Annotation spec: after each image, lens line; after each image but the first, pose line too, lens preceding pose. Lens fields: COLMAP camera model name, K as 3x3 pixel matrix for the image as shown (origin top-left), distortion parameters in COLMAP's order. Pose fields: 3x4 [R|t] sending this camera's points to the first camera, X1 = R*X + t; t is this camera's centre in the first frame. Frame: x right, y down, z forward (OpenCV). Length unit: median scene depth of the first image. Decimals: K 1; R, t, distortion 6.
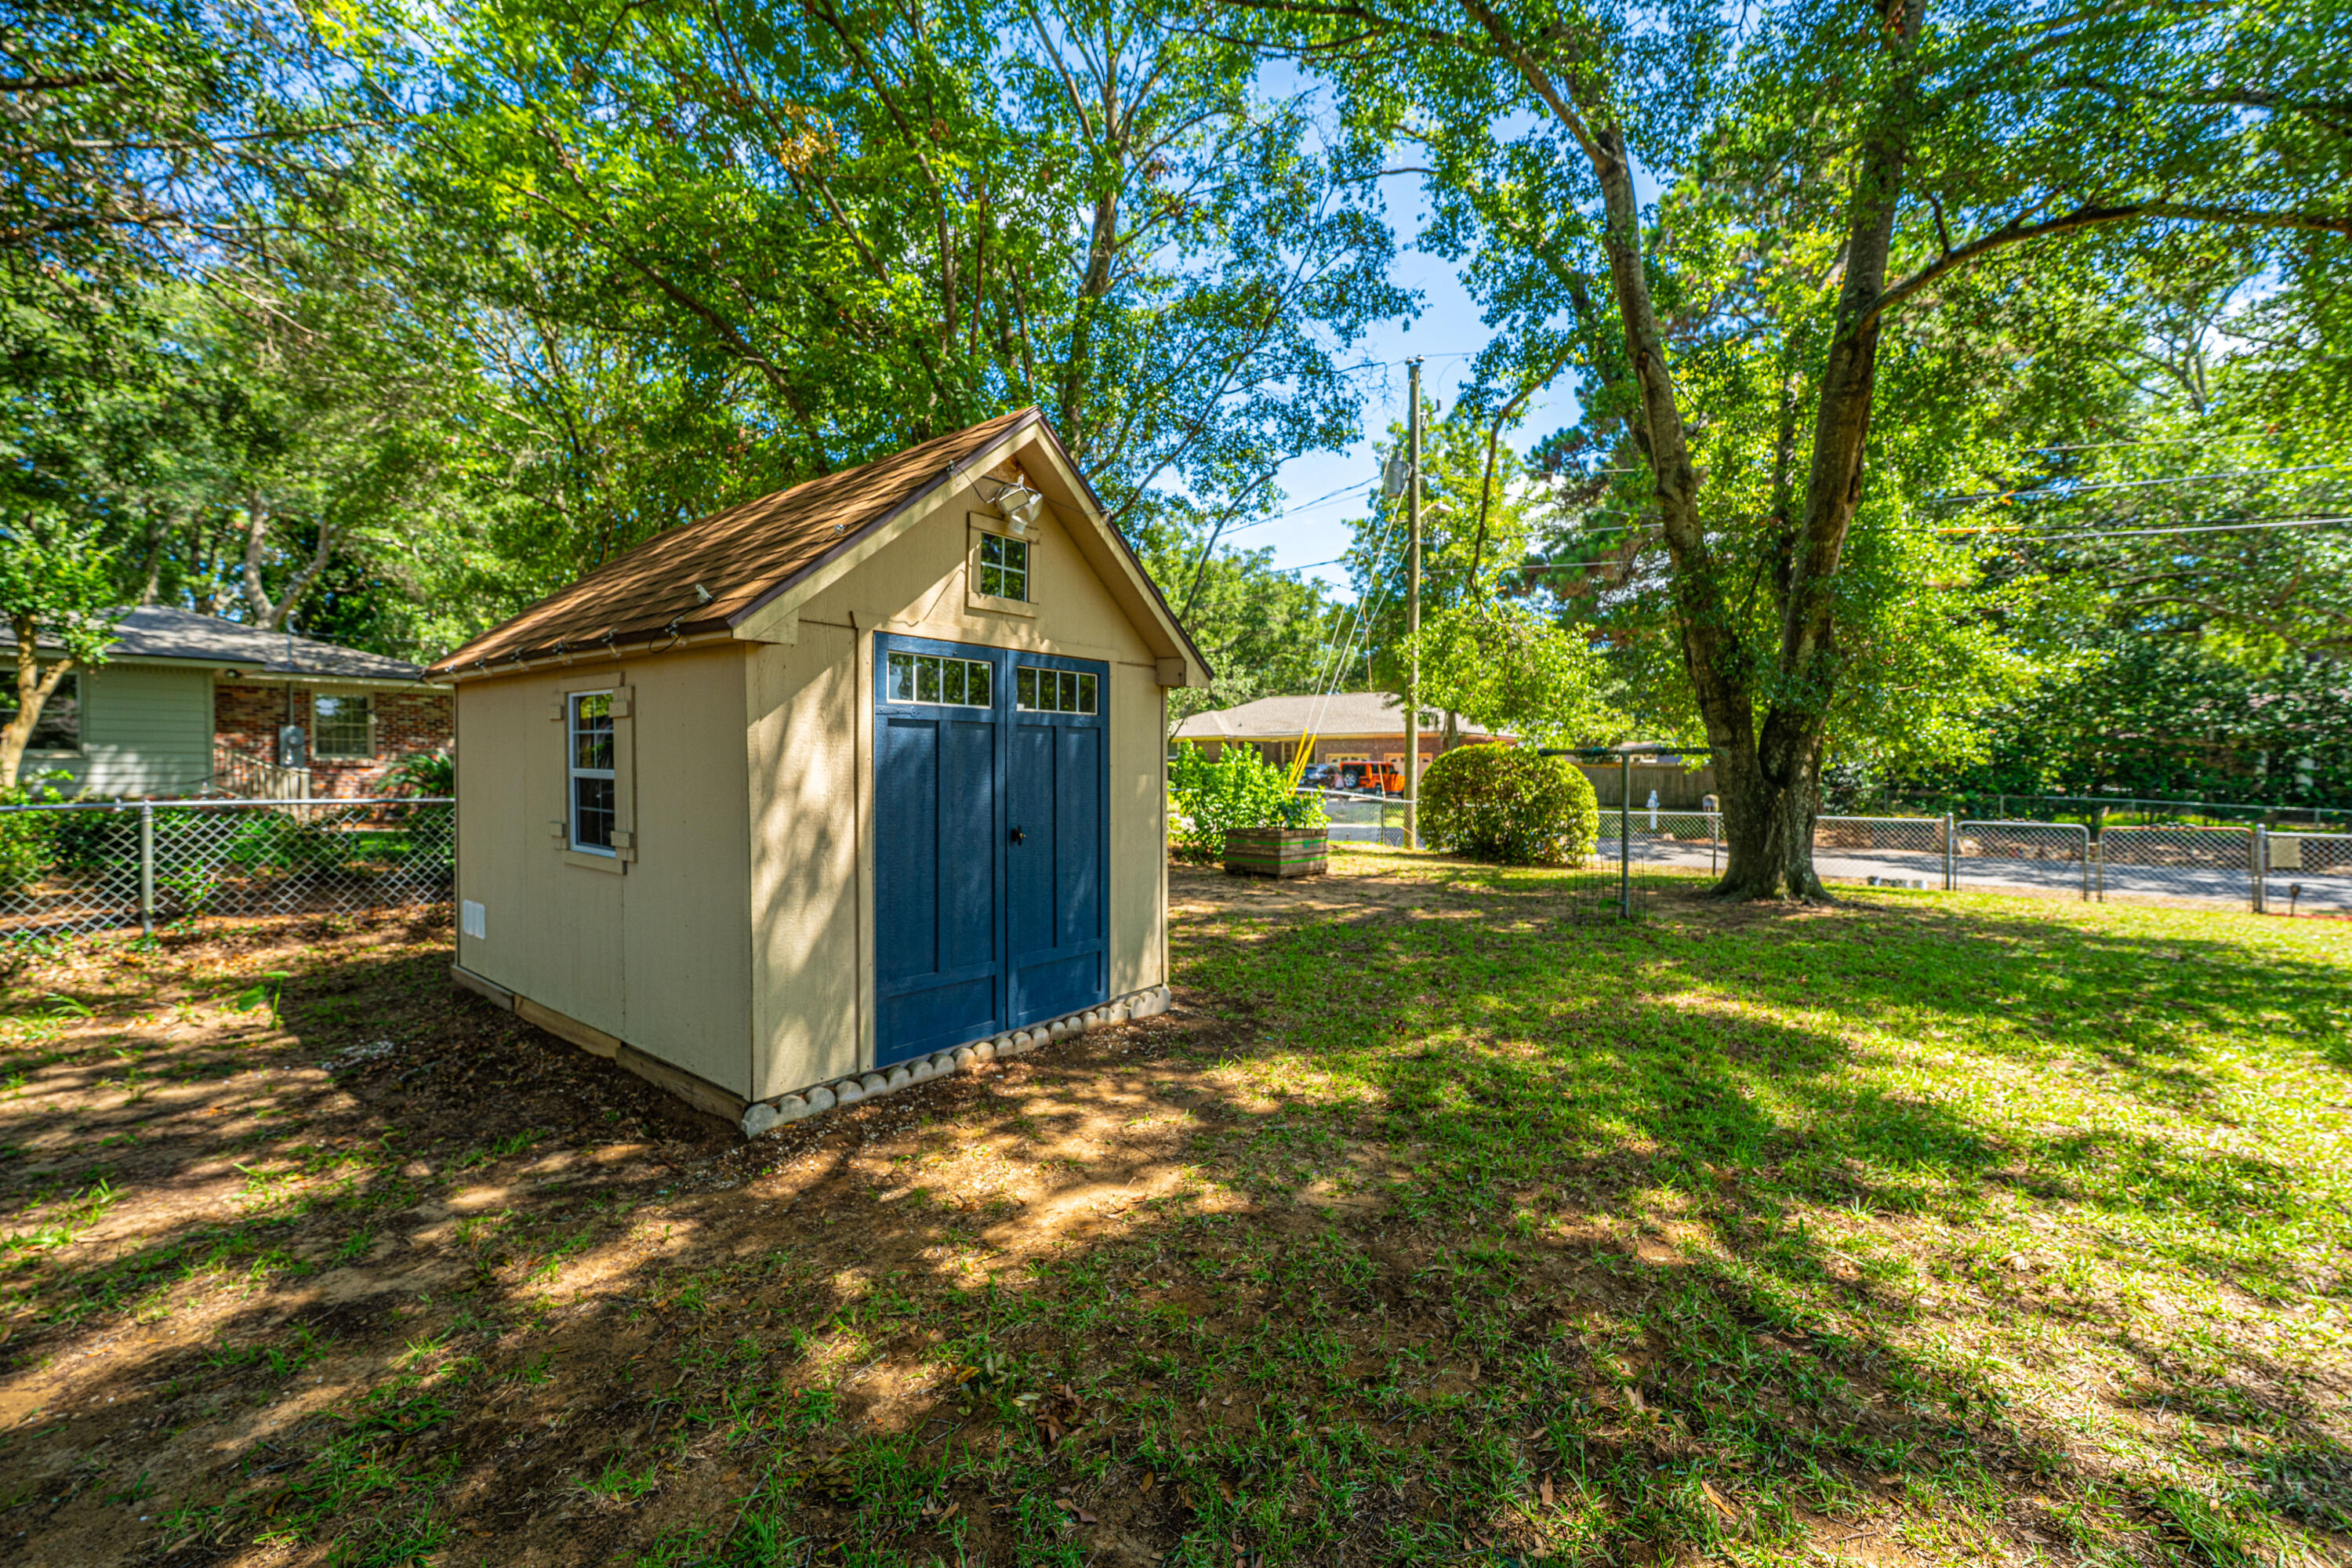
lens RADIAL K [[945.3, 0, 1156.5], [0, 945.3, 779.9], [0, 0, 1]] dist [-0.000941, -0.000034]
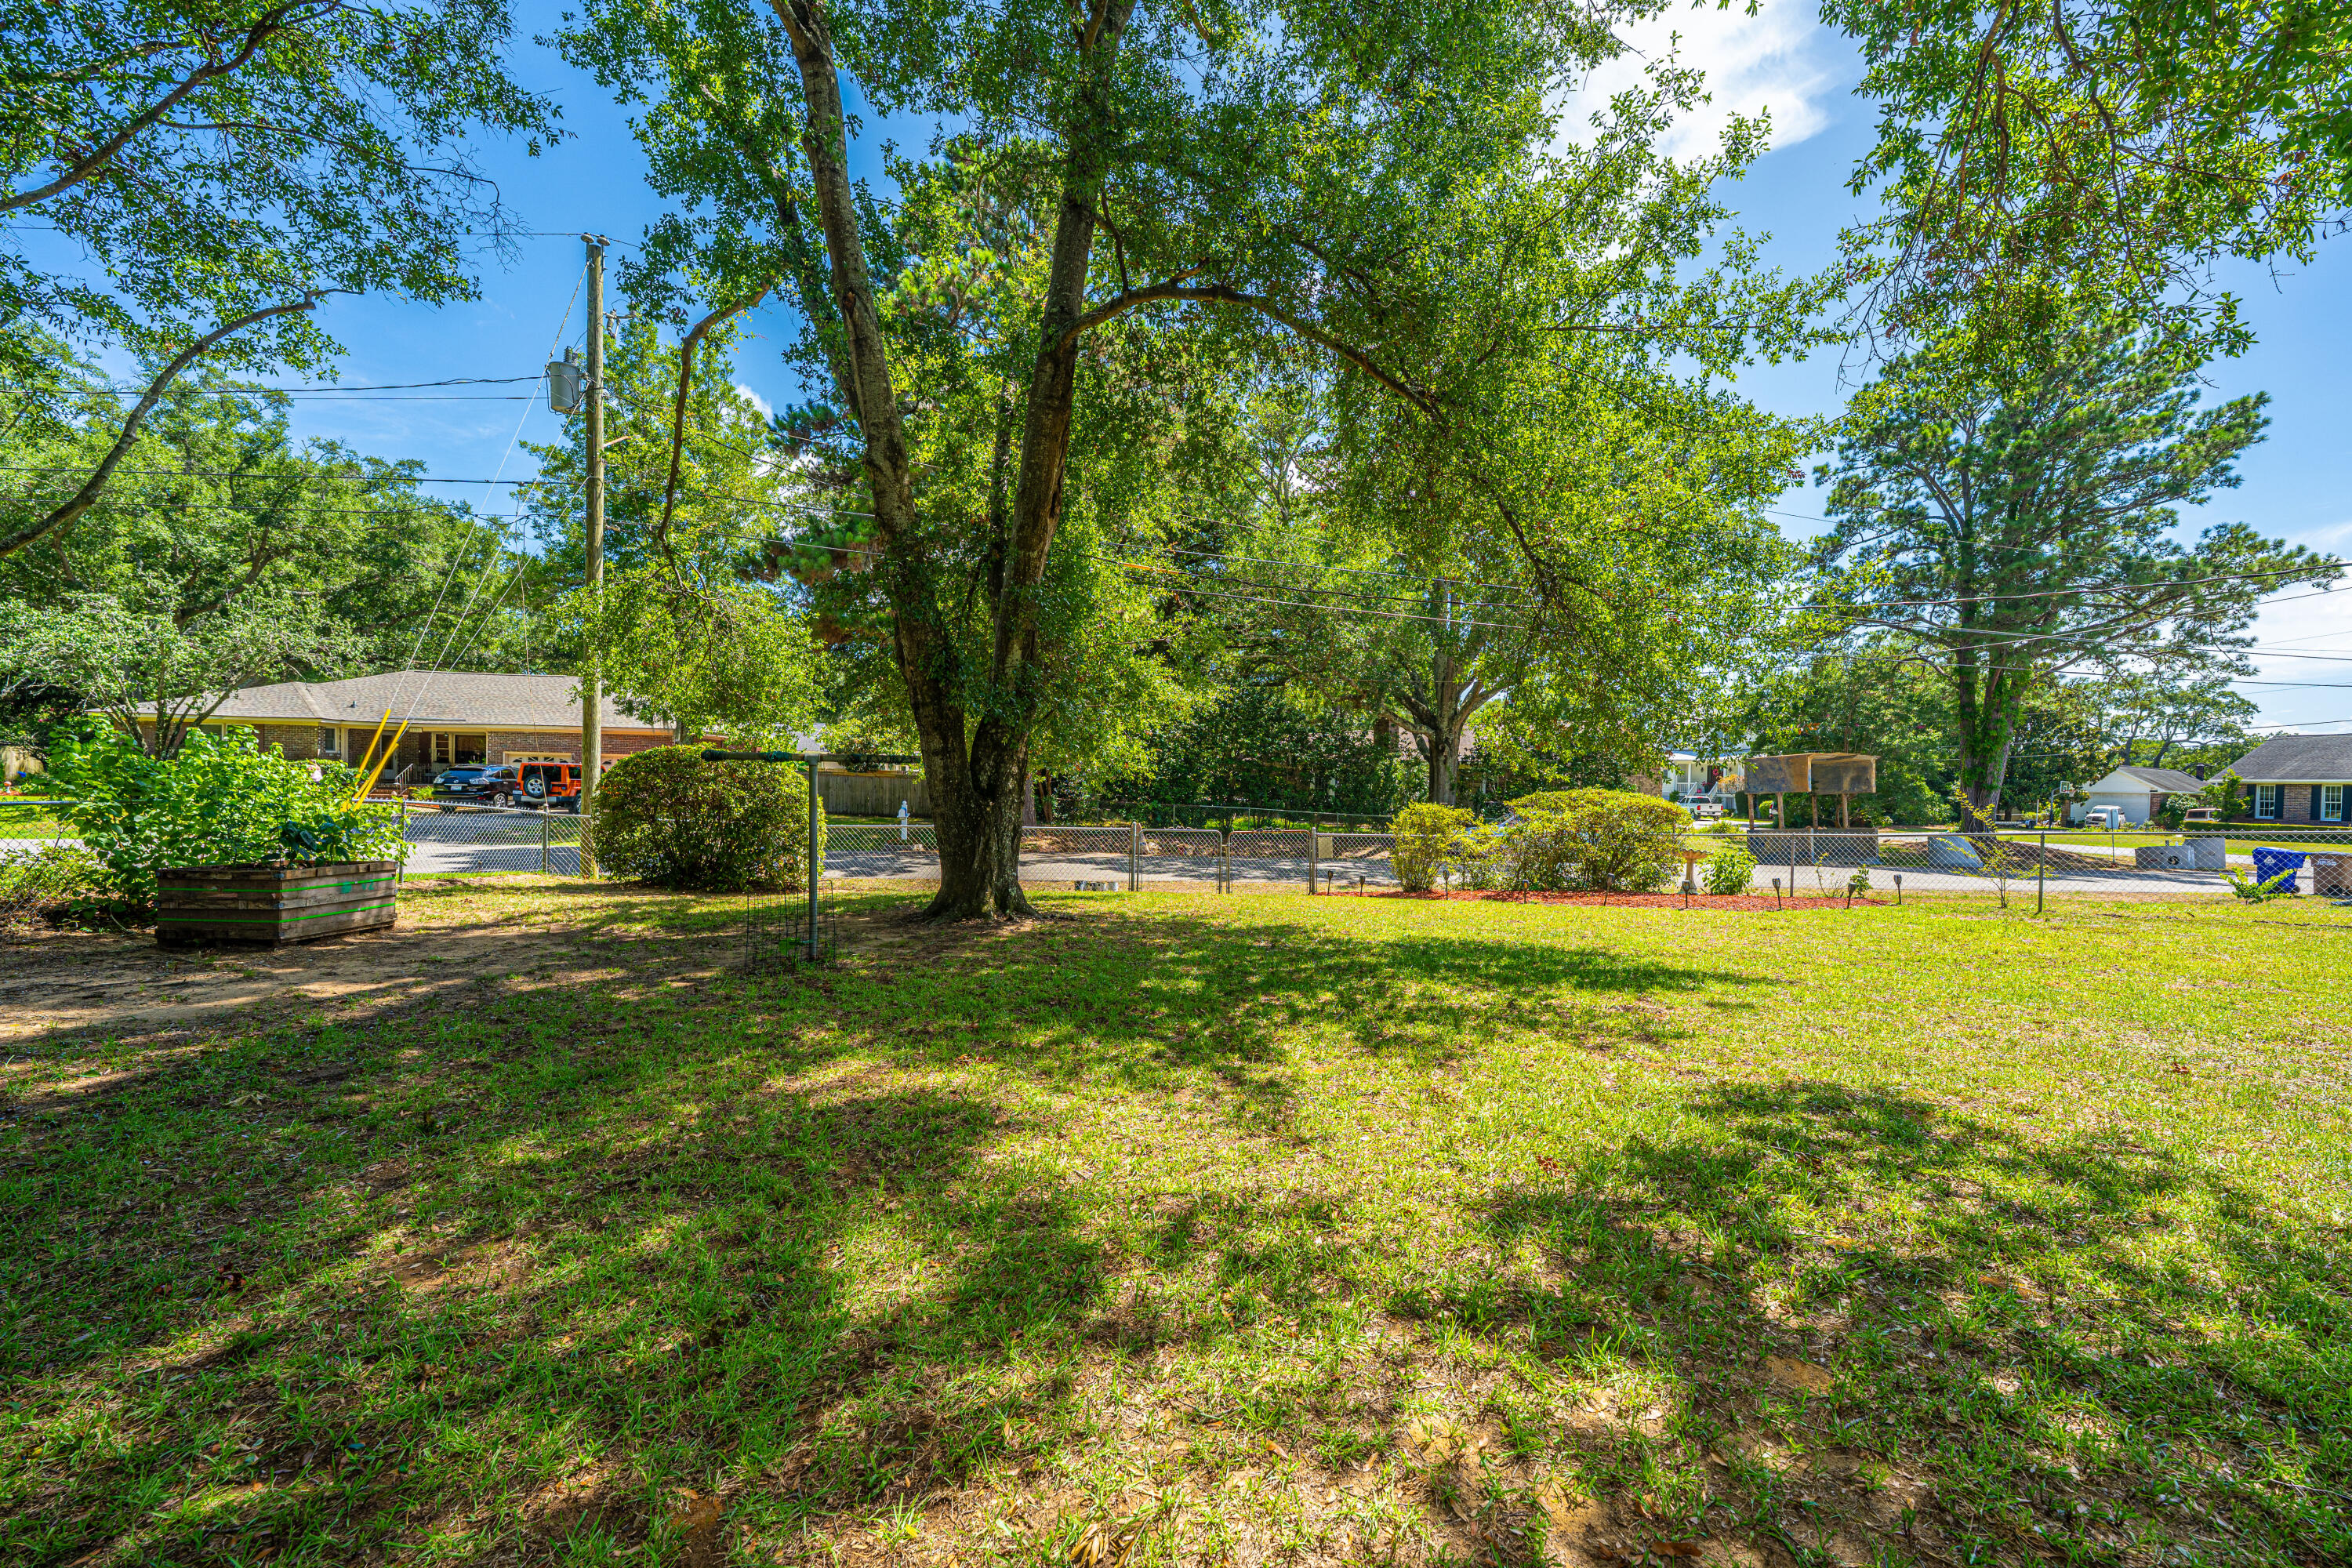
lens RADIAL K [[945.3, 0, 1178.1], [0, 945.3, 784.7], [0, 0, 1]] dist [-0.000941, -0.000034]
pose [[0.748750, 0.011830, 0.662746, 0.152997], [-0.010200, 0.999928, -0.006325, -0.003159], [-0.662774, -0.002024, 0.748817, 0.139847]]
